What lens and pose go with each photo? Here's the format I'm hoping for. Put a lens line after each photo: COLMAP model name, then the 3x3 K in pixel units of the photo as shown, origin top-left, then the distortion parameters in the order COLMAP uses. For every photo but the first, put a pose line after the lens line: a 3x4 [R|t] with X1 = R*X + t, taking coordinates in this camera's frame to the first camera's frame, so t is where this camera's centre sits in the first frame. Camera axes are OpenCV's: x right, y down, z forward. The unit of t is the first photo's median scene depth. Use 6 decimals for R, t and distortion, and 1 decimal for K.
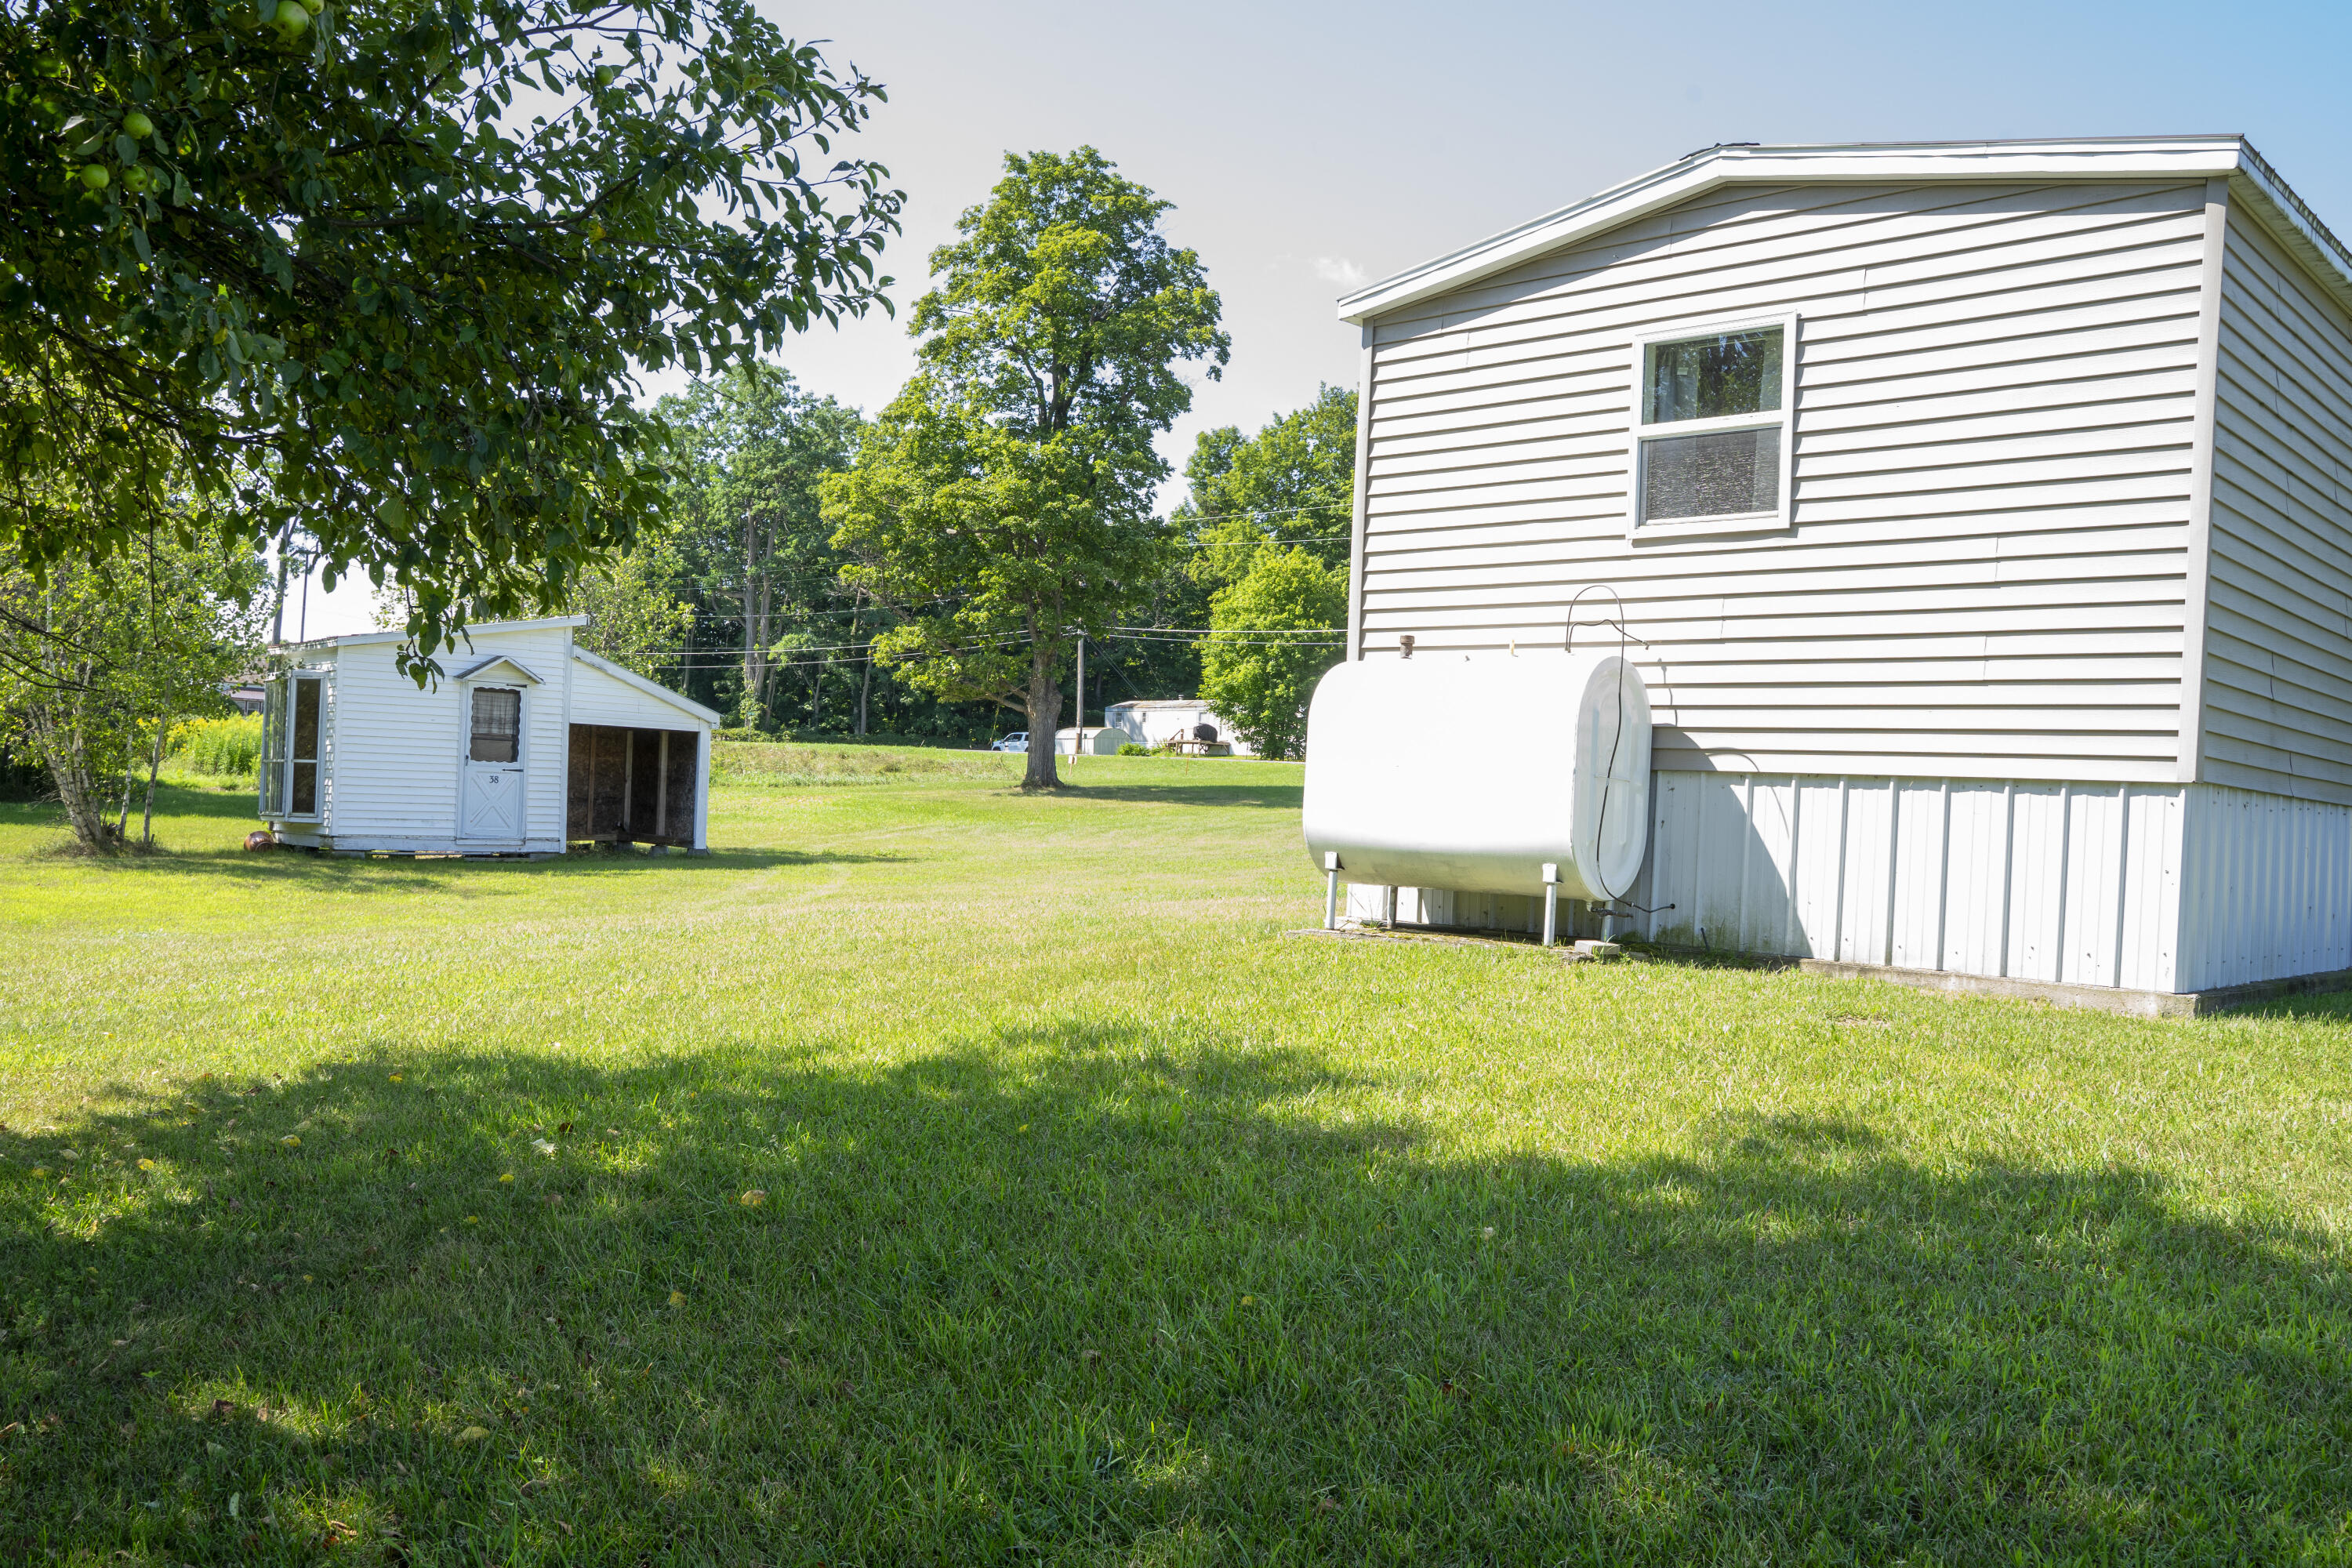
lens RADIAL K [[1928.9, 0, 1179.9], [0, 1928.9, 786.2], [0, 0, 1]] dist [-0.092809, 0.004816]
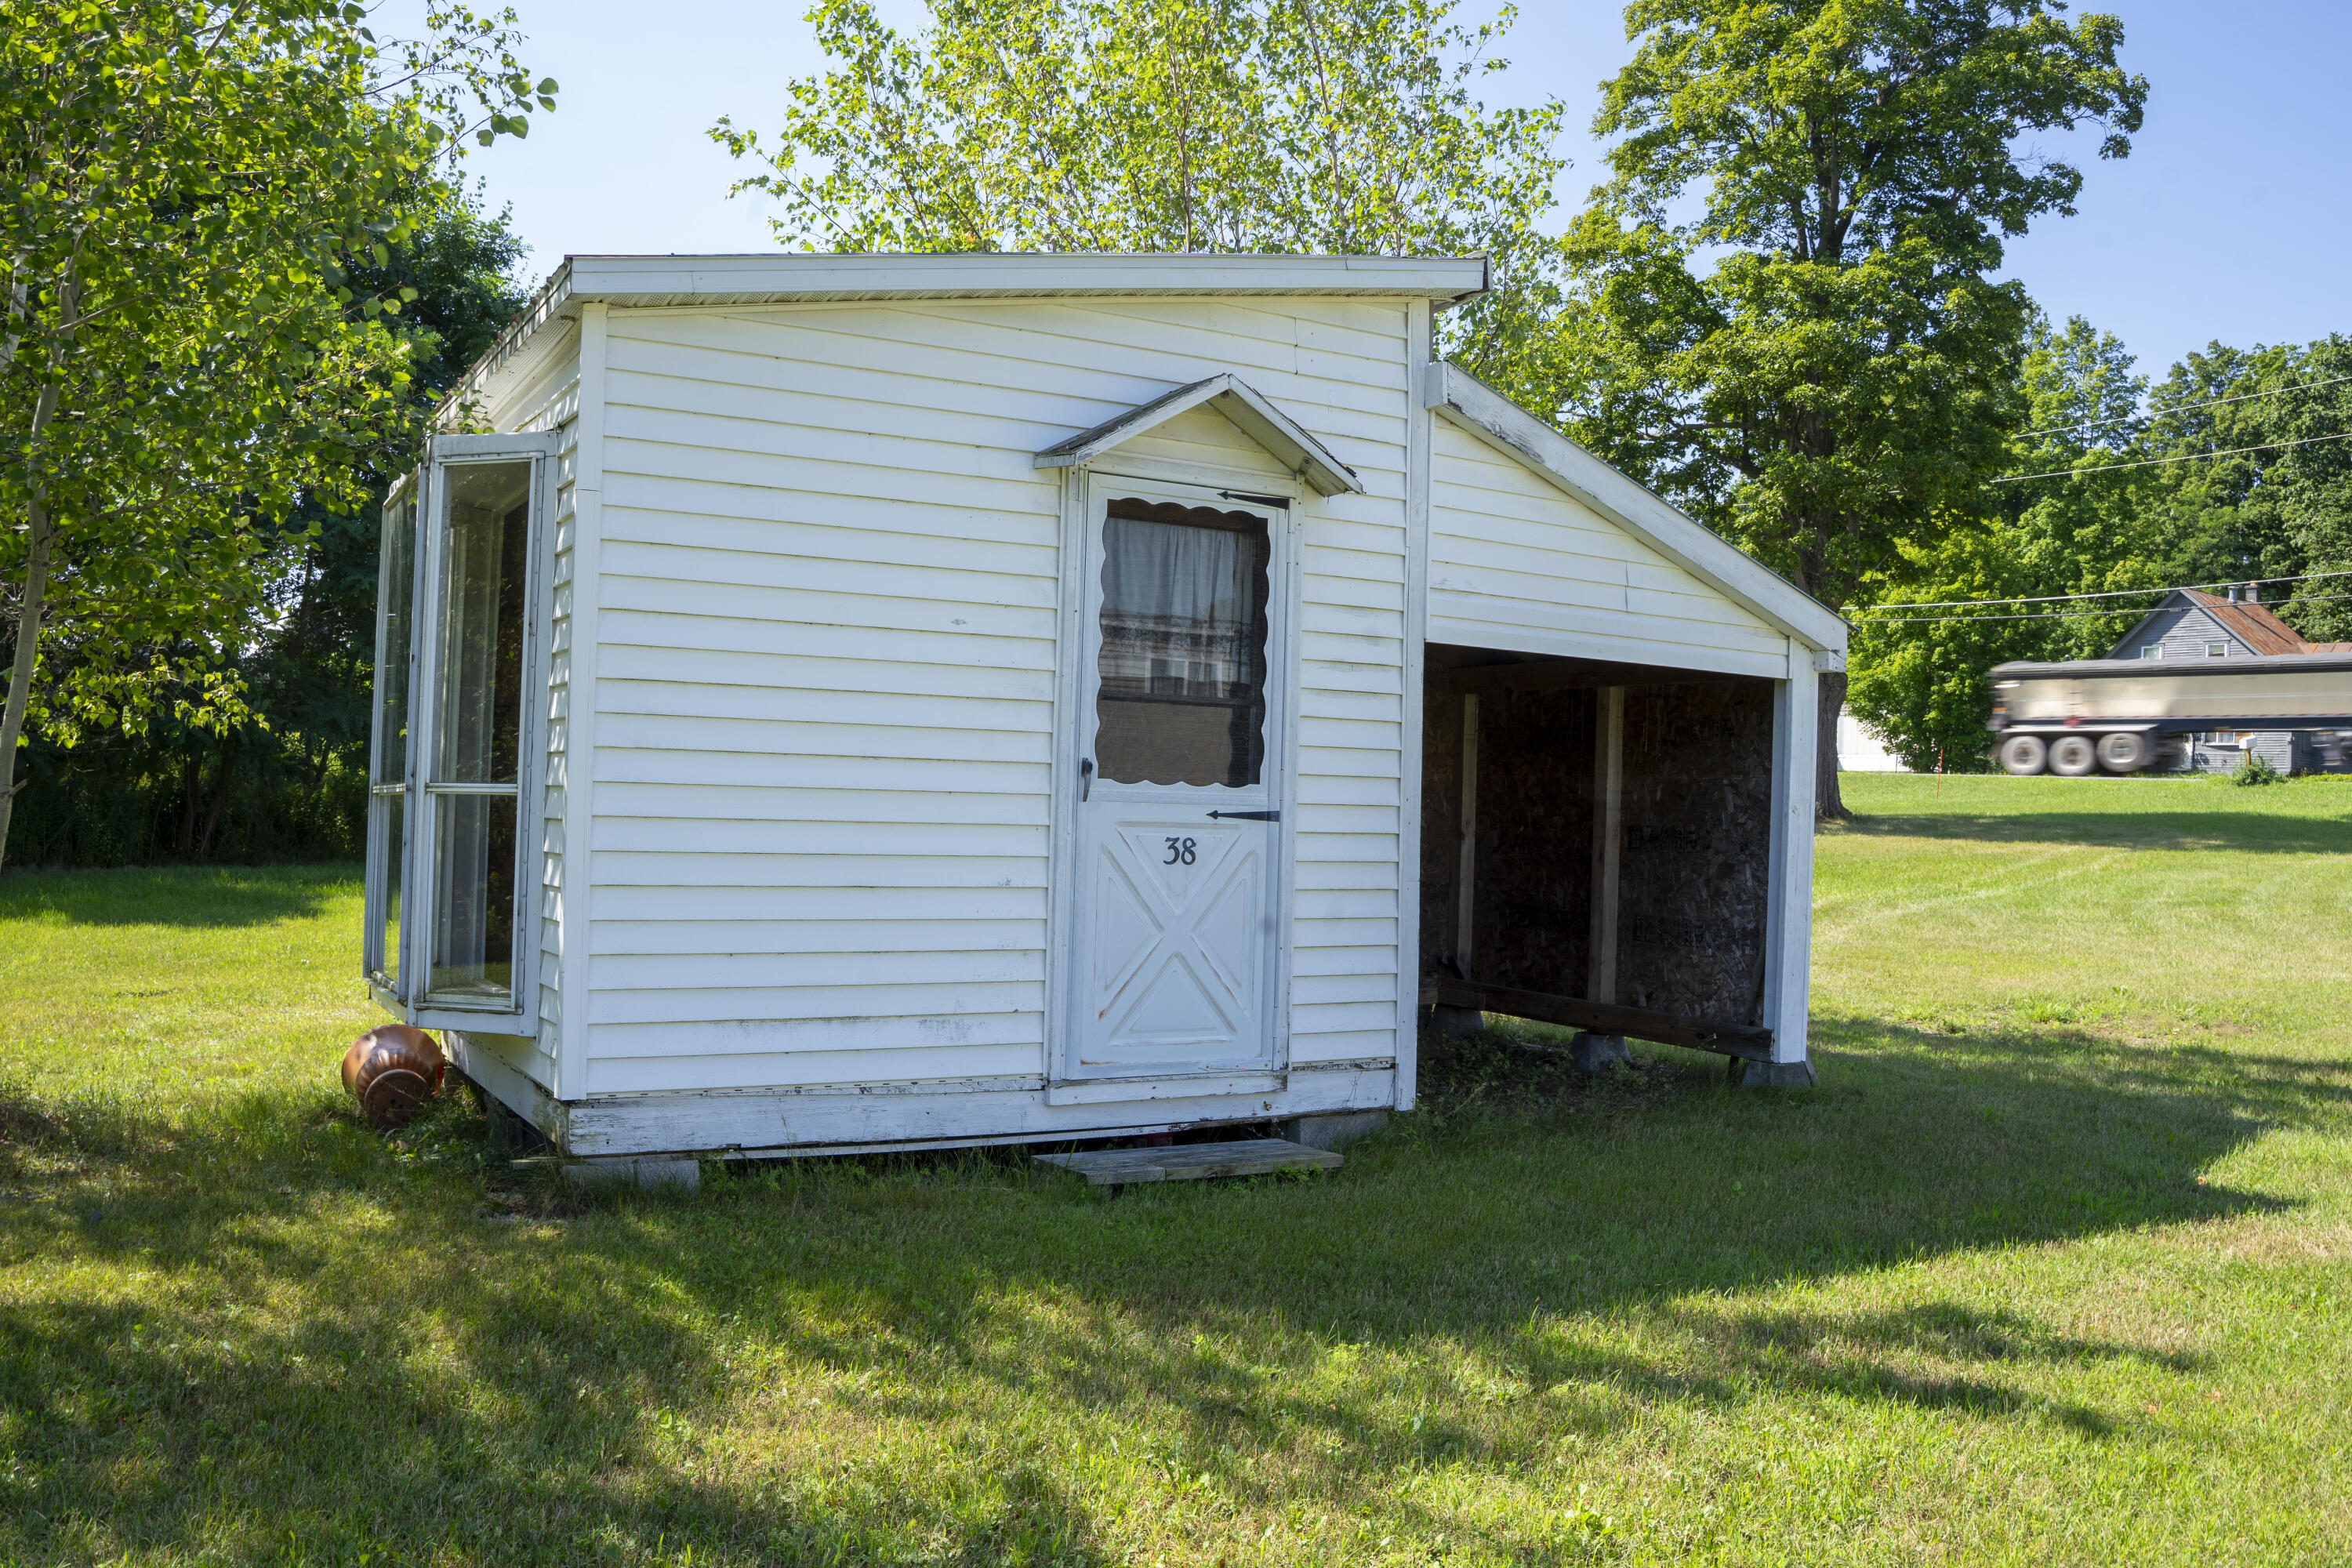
lens RADIAL K [[1928.9, 0, 1173.4], [0, 1928.9, 783.3], [0, 0, 1]] dist [-0.092809, 0.004816]
pose [[0.973091, -0.009346, -0.230232, -0.266833], [0.006491, 0.999892, -0.013155, -0.008455], [0.230330, 0.011306, 0.973047, 0.659542]]
